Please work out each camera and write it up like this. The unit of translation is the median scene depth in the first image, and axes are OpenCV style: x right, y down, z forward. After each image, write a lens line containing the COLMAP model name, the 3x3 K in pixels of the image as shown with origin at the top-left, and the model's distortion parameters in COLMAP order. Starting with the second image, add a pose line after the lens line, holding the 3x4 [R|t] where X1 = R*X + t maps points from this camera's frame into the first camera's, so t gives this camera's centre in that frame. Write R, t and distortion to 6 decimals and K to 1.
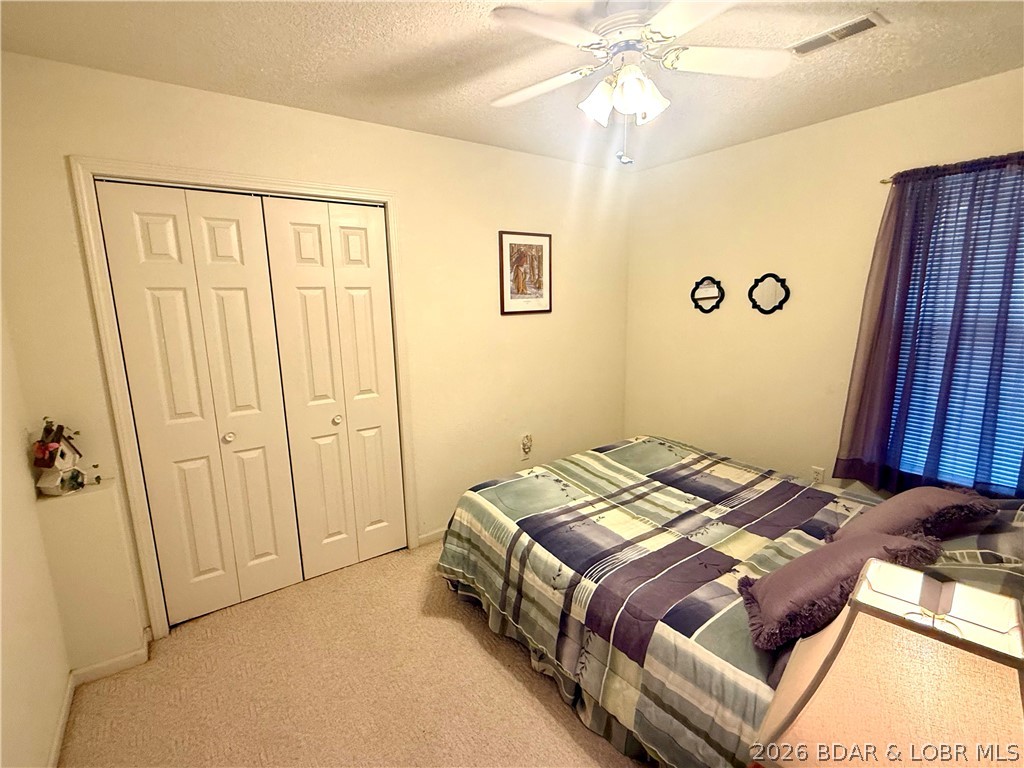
lens RADIAL K [[480.3, 0, 512.0], [0, 480.3, 384.0], [0, 0, 1]] dist [-0.005675, -0.000356]
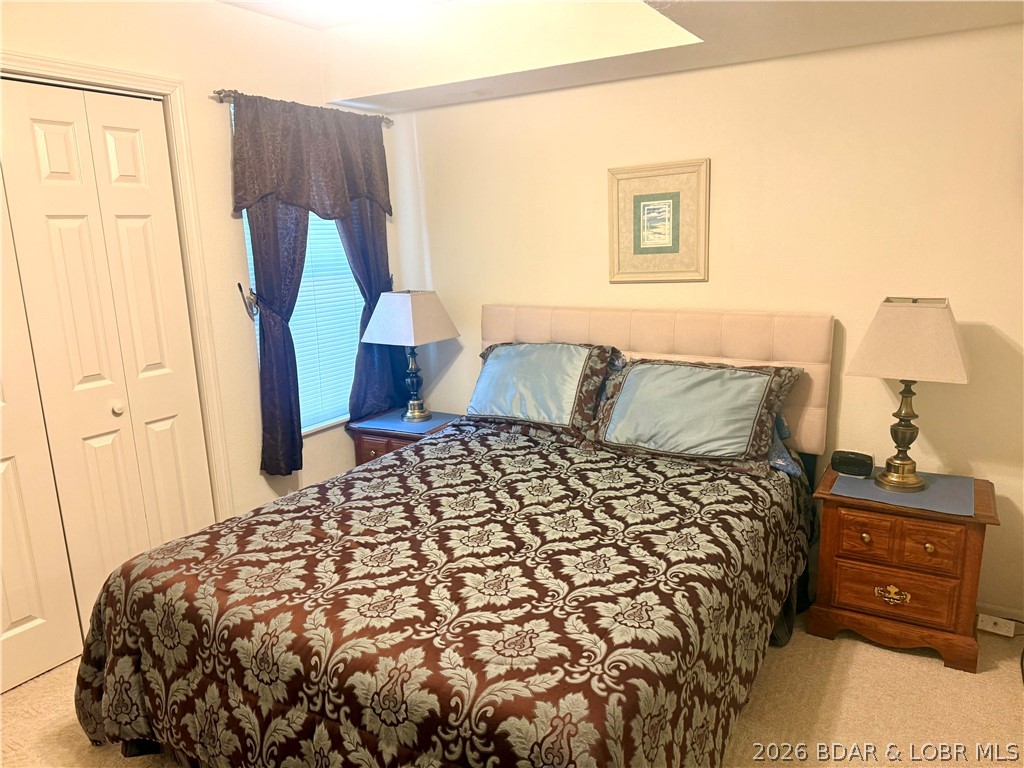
lens RADIAL K [[721.6, 0, 512.0], [0, 721.6, 384.0], [0, 0, 1]] dist [-0.002388, -0.001342]
pose [[0.917878, -0.087907, 0.387004, -0.319747], [0.077006, 0.996076, 0.043617, 0.048276], [-0.389320, -0.010233, 0.921046, -0.228273]]
